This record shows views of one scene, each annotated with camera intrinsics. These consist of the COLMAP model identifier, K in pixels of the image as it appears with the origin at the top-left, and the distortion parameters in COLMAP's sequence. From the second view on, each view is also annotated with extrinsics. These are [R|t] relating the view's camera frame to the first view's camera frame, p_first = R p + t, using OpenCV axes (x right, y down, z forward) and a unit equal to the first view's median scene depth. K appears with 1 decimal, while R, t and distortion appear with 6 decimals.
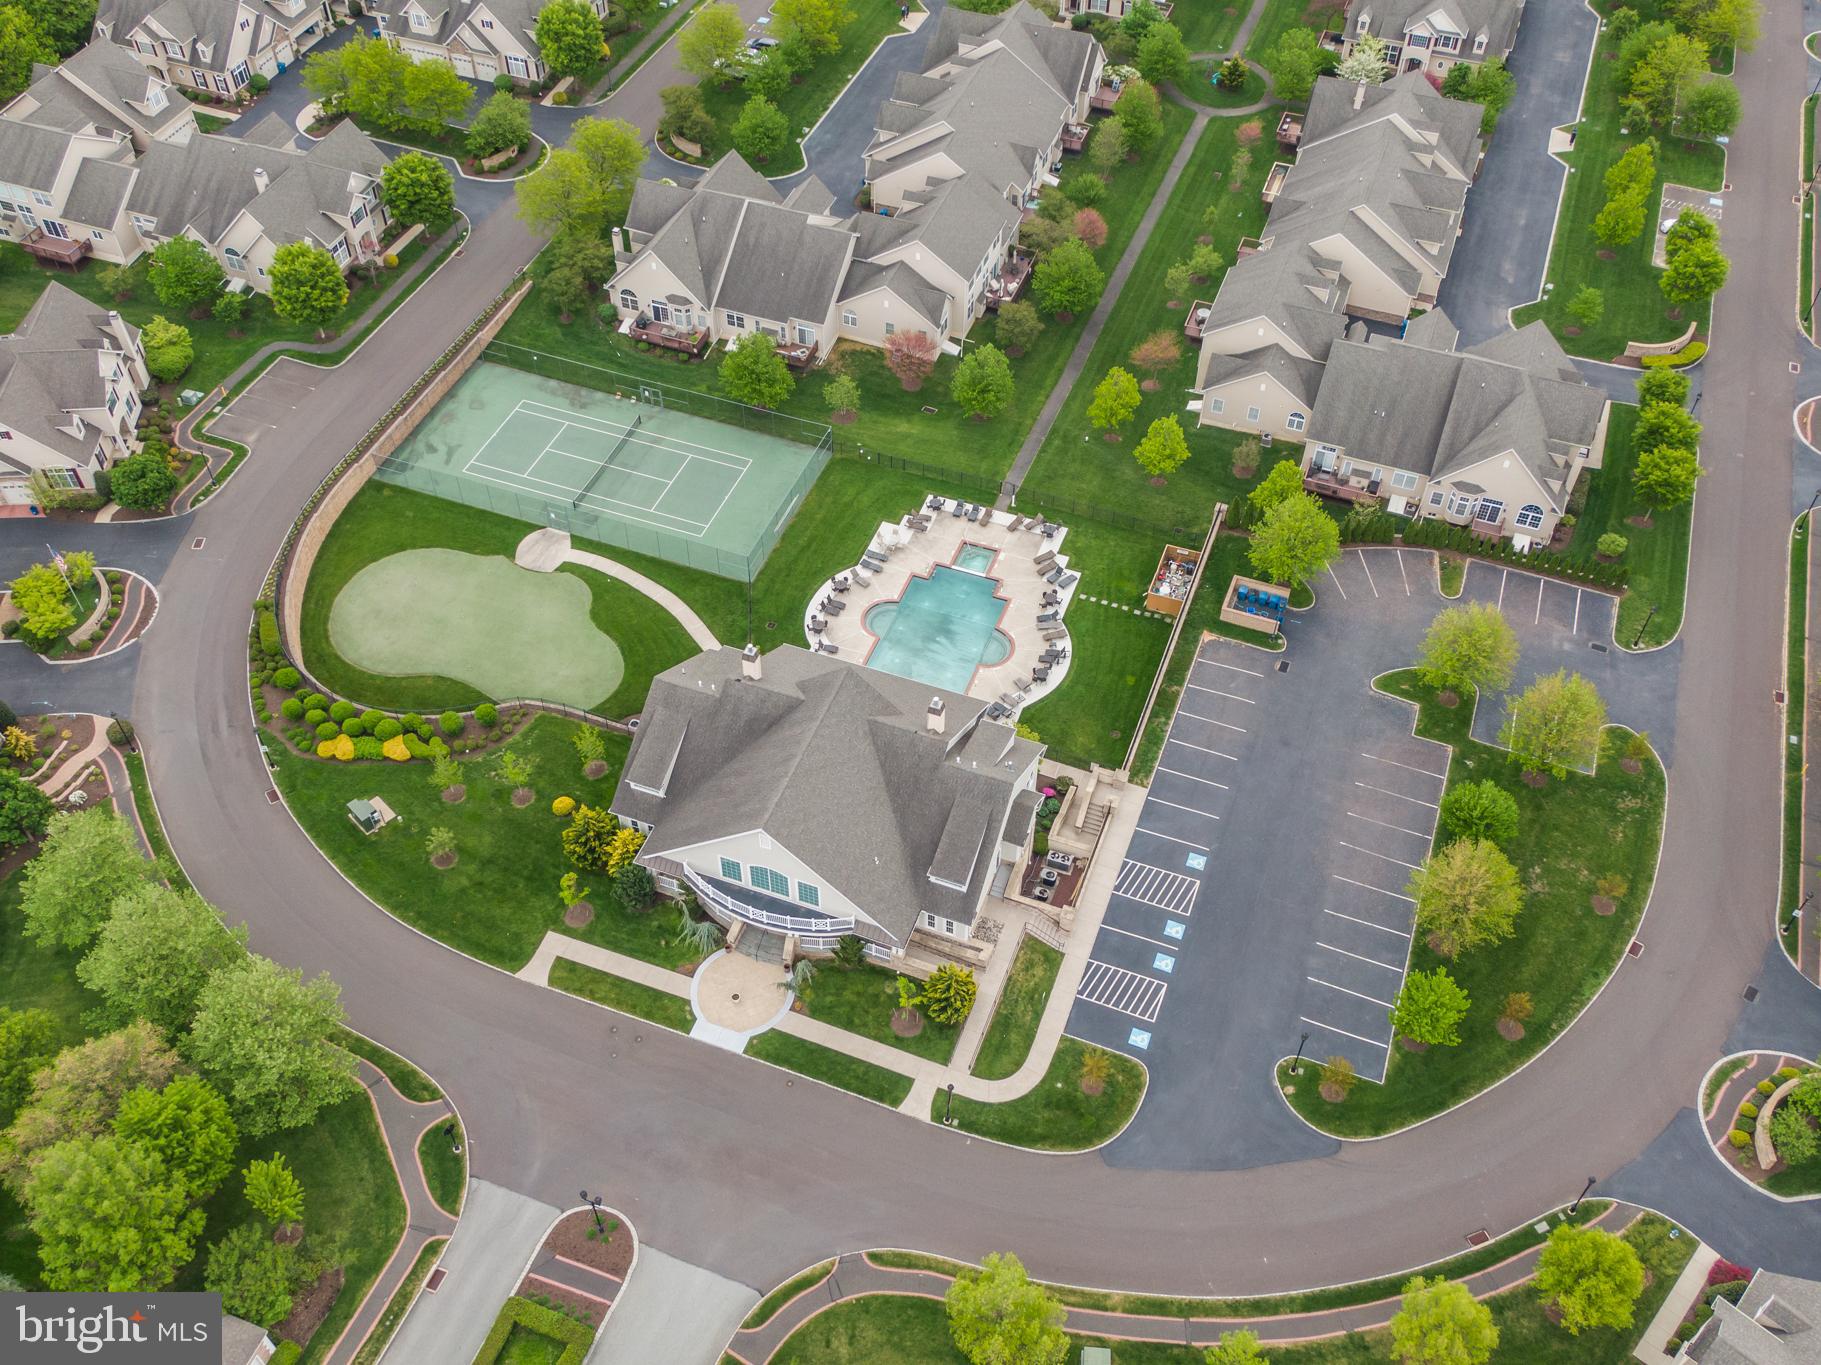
lens RADIAL K [[1606.4, 0, 914.5], [0, 1606.4, 686.4], [0, 0, 1]] dist [0.016746, 0.009163]
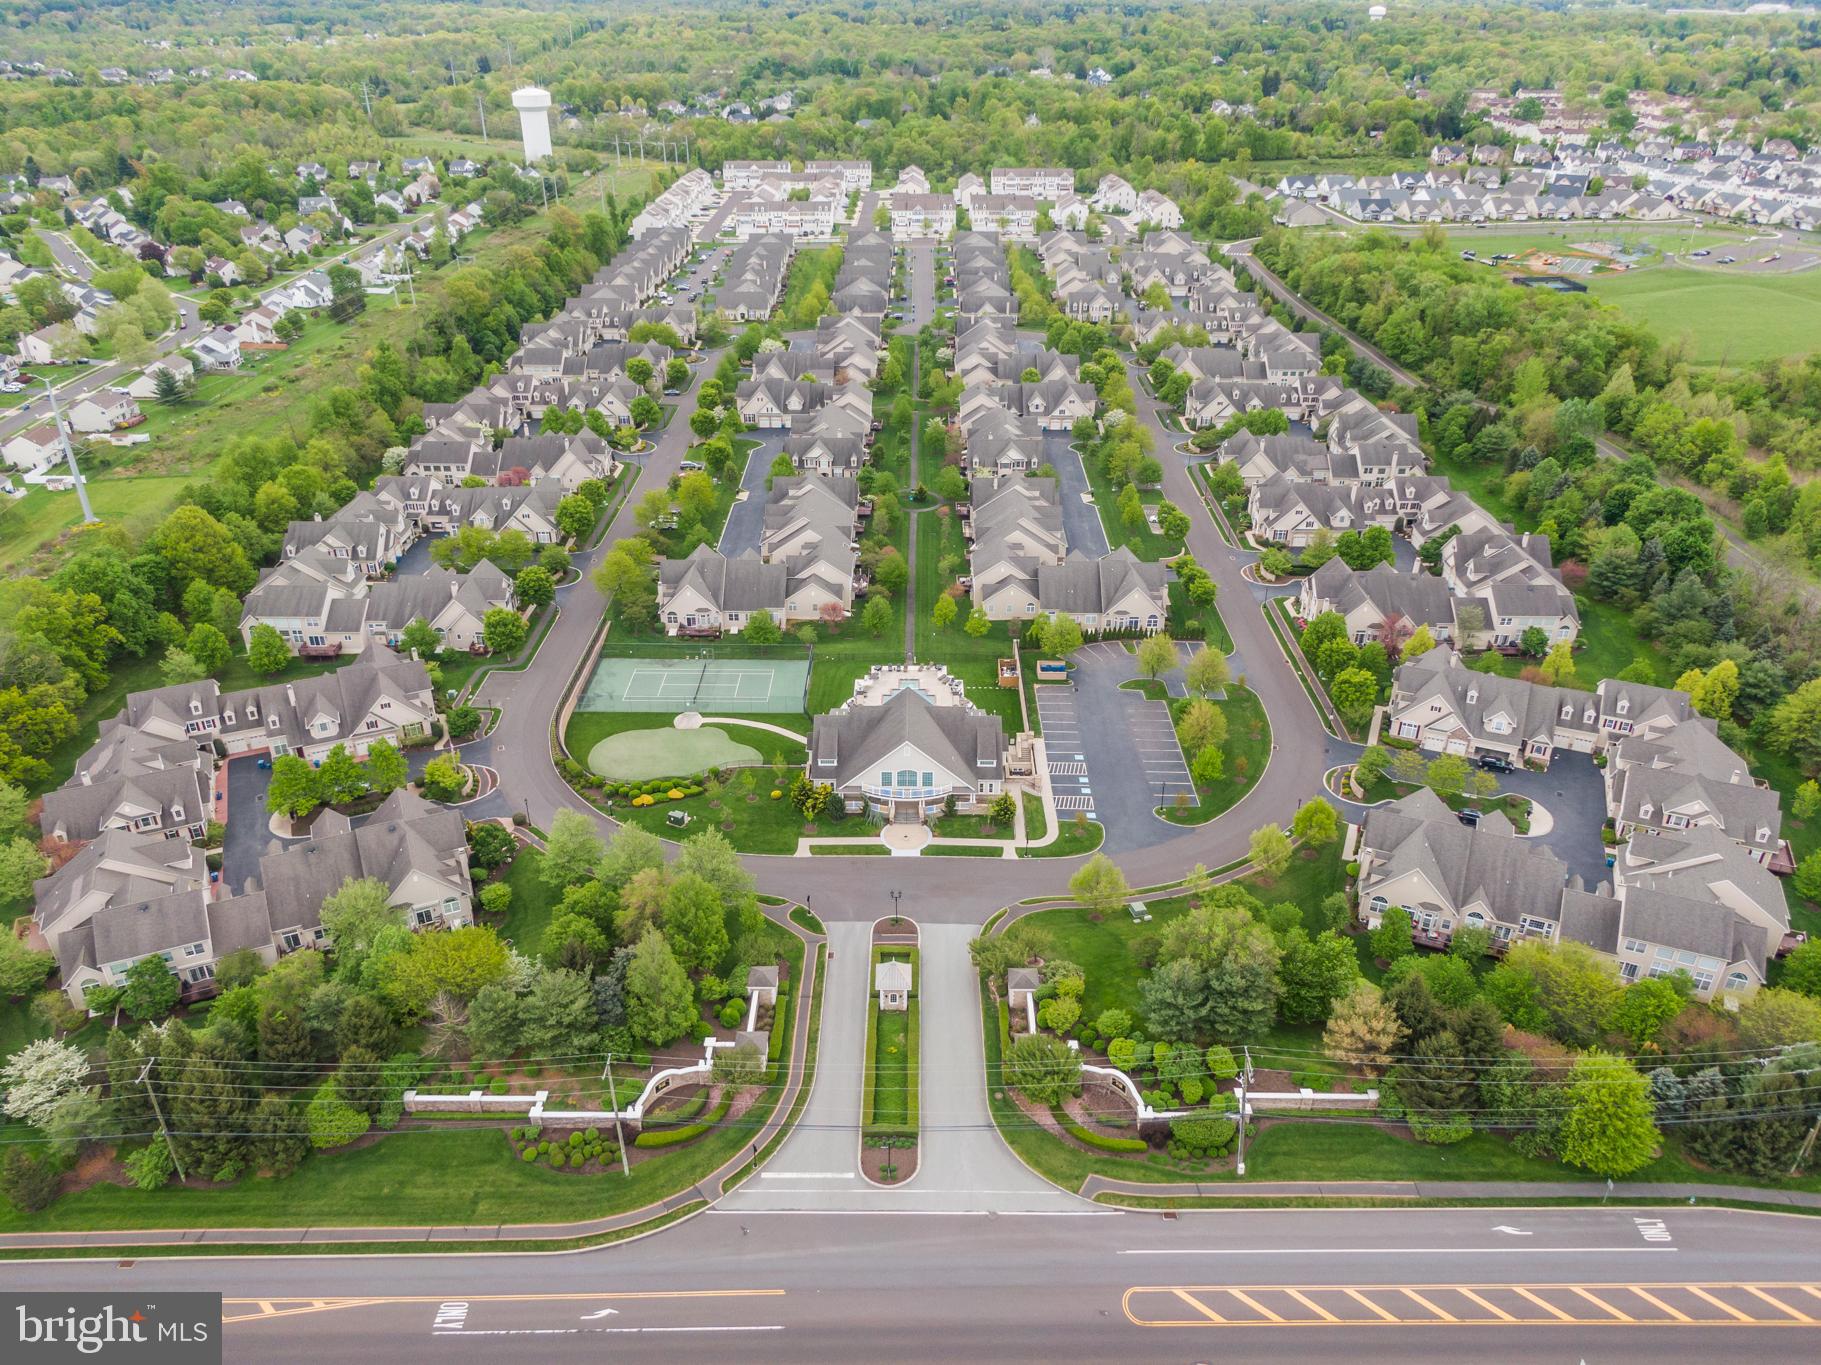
lens RADIAL K [[1306.5, 0, 906.0], [0, 1306.5, 679.9], [0, 0, 1]] dist [0.066092, -0.104951]
pose [[0.937009, -0.169822, 0.305244, -0.427382], [0.265477, 0.914151, -0.306350, 0.380973], [-0.227014, 0.368088, 0.901652, -0.409631]]
